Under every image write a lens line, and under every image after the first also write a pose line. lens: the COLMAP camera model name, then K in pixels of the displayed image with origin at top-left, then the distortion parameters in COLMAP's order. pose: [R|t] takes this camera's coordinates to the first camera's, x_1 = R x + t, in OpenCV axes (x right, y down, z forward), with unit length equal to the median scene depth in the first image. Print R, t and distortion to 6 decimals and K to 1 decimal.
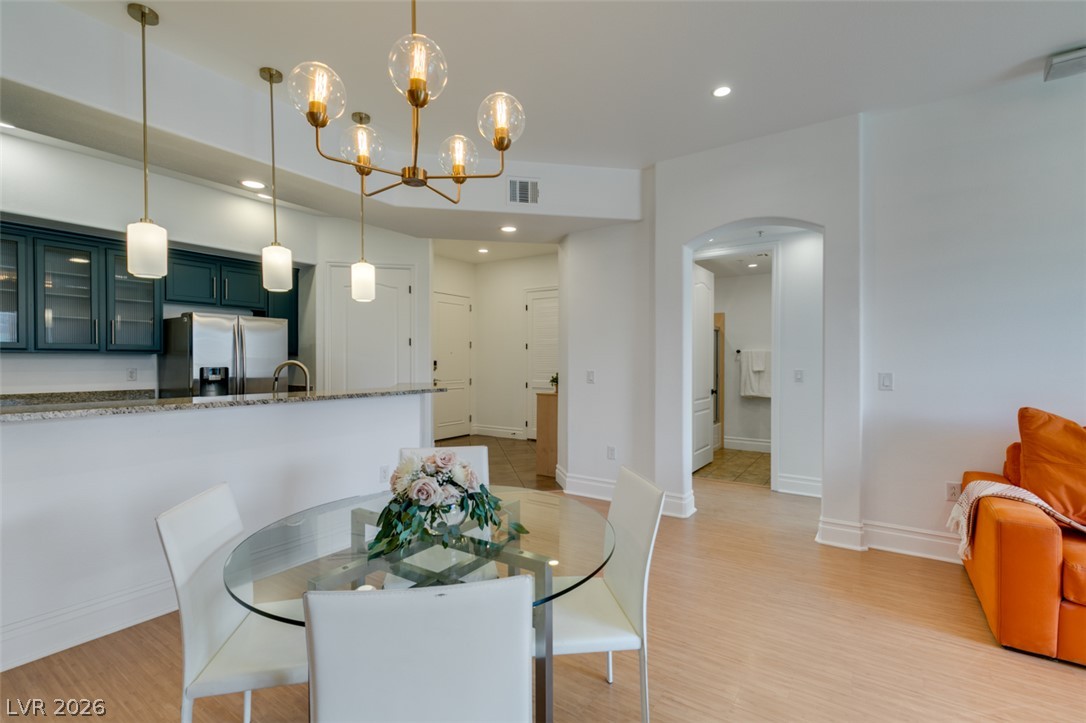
lens RADIAL K [[481.7, 0, 544.0], [0, 481.7, 363.5], [0, 0, 1]] dist [0.000910, -0.000167]
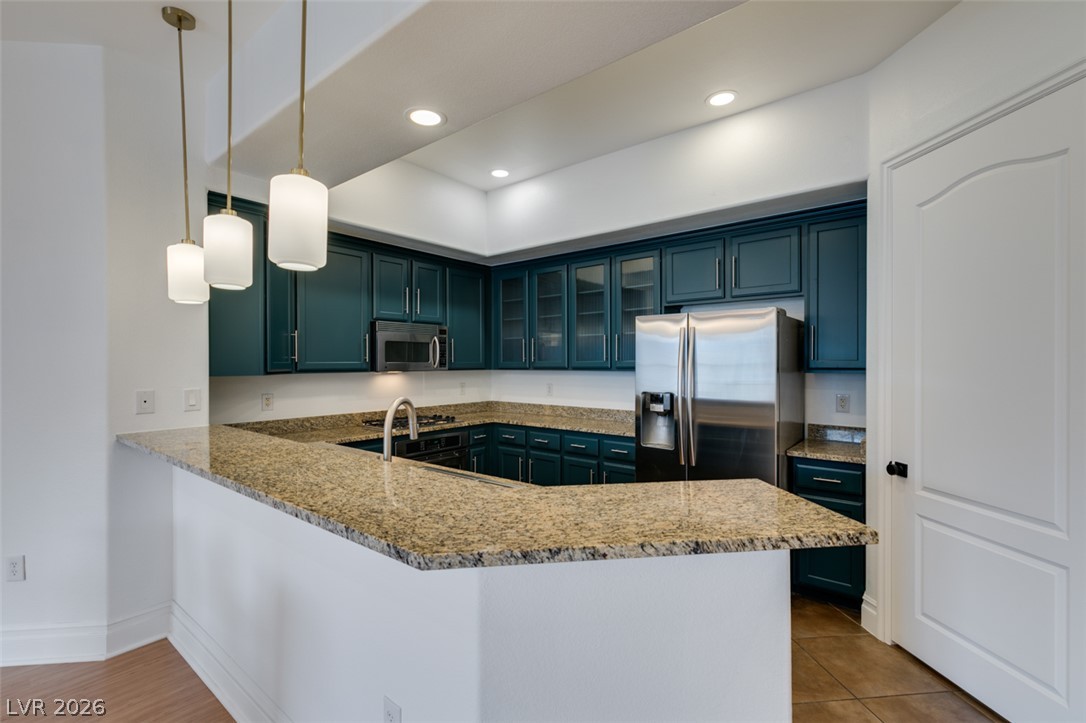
lens RADIAL K [[481.7, 0, 544.0], [0, 481.7, 363.5], [0, 0, 1]] dist [0.000910, -0.000167]
pose [[-0.079763, 0.001157, -0.996813, 0.018010], [-0.001713, 0.999998, 0.001298, -0.038357], [0.996812, 0.001811, -0.079761, 0.969029]]
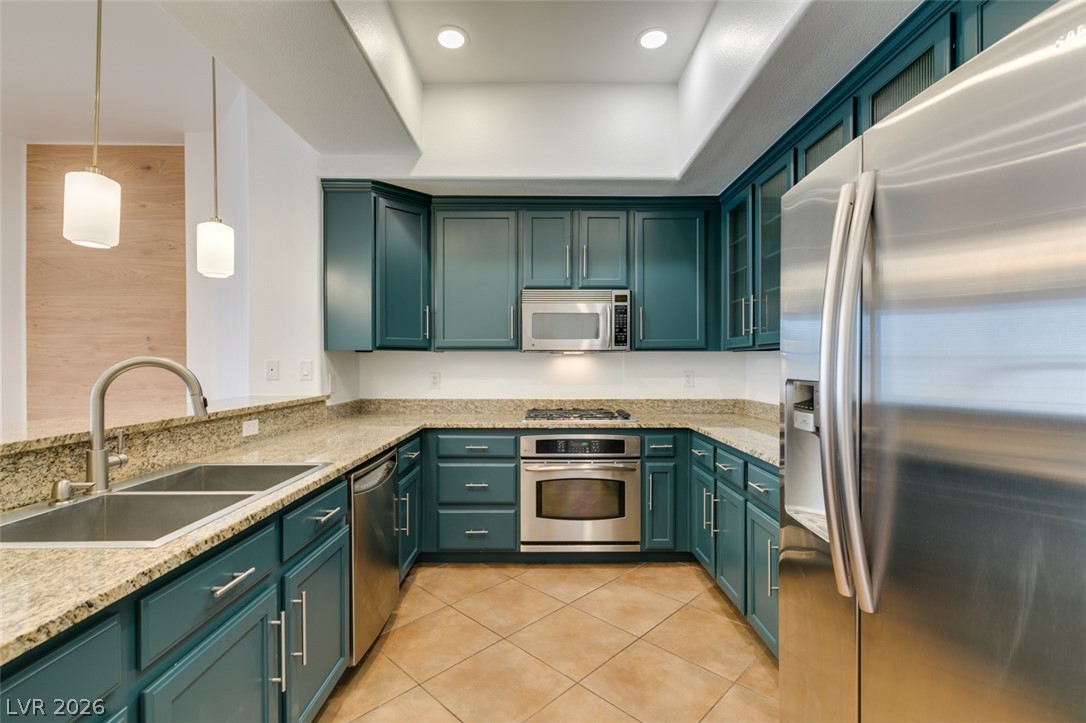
lens RADIAL K [[479.8, 0, 543.0], [0, 479.8, 361.5], [0, 0, 1]] dist [0.000706, -0.000159]
pose [[-0.823314, -0.004480, -0.567569, -0.460456], [-0.002744, 0.999989, -0.003912, -0.000189], [0.567580, -0.001663, -0.823317, 1.226413]]
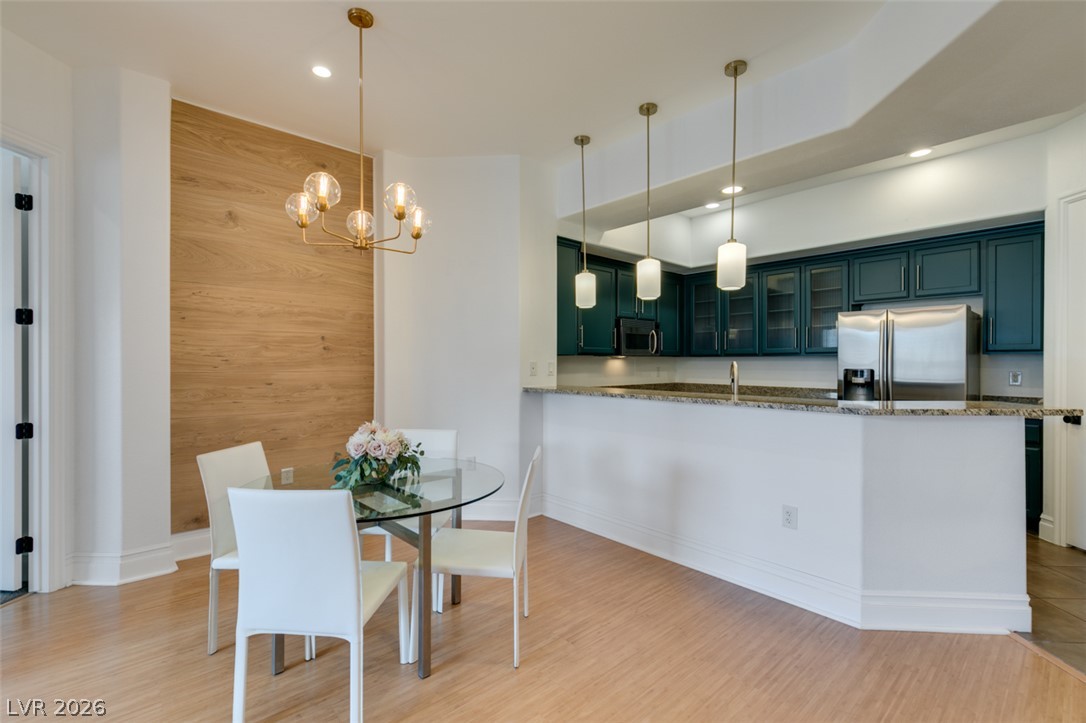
lens RADIAL K [[479.8, 0, 543.0], [0, 479.8, 361.5], [0, 0, 1]] dist [0.000706, -0.000159]
pose [[-0.241742, -0.002168, -0.970338, 0.394847], [-0.005449, 0.999985, -0.000877, -0.003106], [0.970325, 0.005075, -0.241750, 0.685103]]
